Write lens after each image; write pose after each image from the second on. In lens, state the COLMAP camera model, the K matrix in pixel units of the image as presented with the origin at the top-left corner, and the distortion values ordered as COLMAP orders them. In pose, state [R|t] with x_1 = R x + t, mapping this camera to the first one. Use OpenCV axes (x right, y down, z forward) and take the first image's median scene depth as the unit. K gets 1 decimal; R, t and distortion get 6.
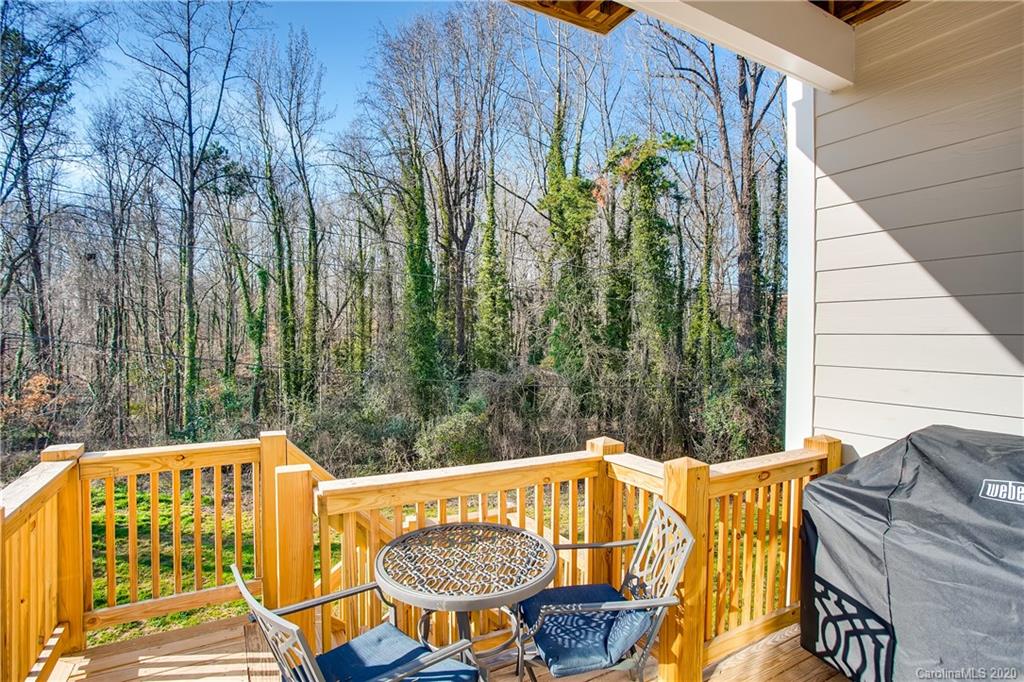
lens RADIAL K [[513.1, 0, 512.0], [0, 513.1, 344.2], [0, 0, 1]] dist [-0.065211, 0.021516]
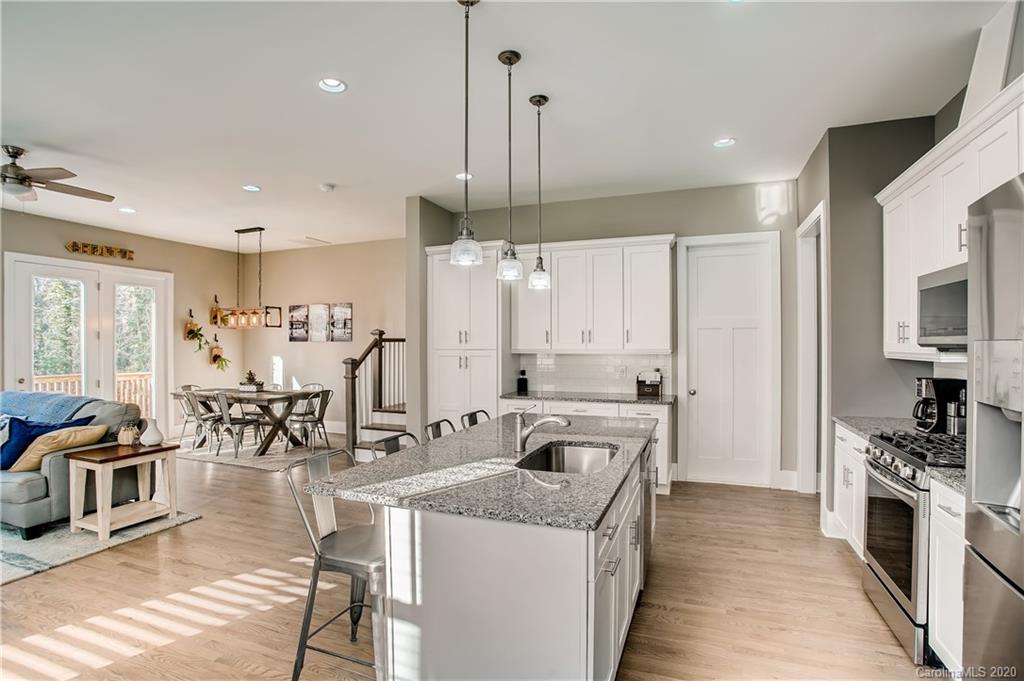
lens RADIAL K [[513.1, 0, 512.5], [0, 513.1, 343.0], [0, 0, 1]] dist [-0.065211, 0.021516]
pose [[0.773844, -0.011206, 0.633277, 0.029469], [0.021805, 0.999722, -0.008955, 0.009474], [-0.633001, 0.020739, 0.773873, -0.371300]]
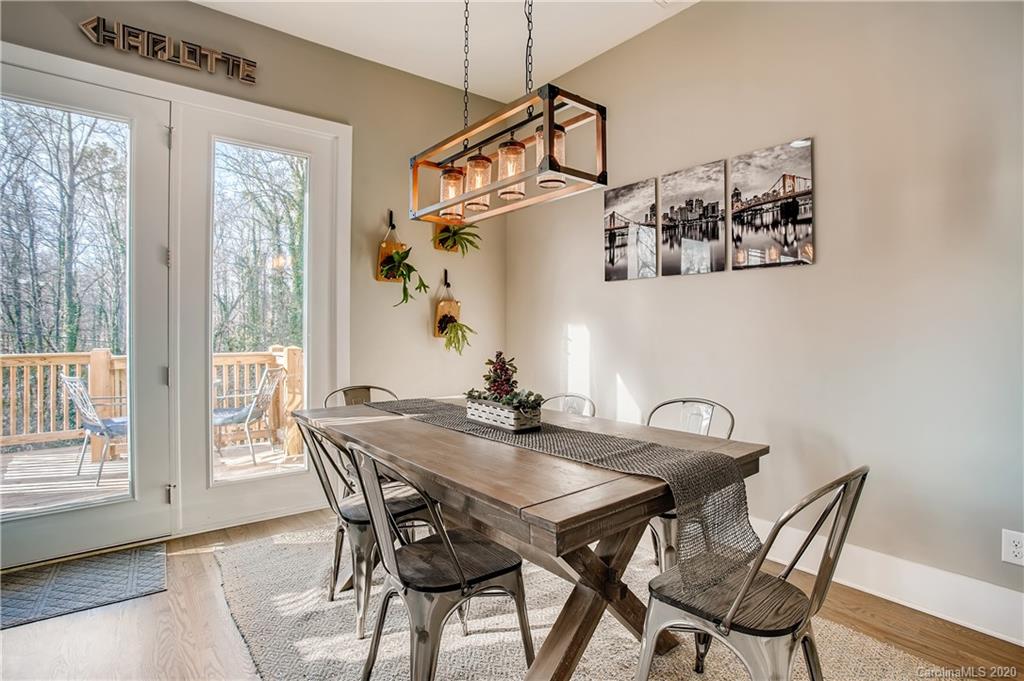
lens RADIAL K [[513.1, 0, 510.4], [0, 513.1, 330.7], [0, 0, 1]] dist [-0.065211, 0.021516]
pose [[0.987754, -0.009891, 0.155706, 0.086013], [0.012204, 0.999829, -0.013905, 0.017046], [-0.155542, 0.015635, 0.987706, -0.130953]]
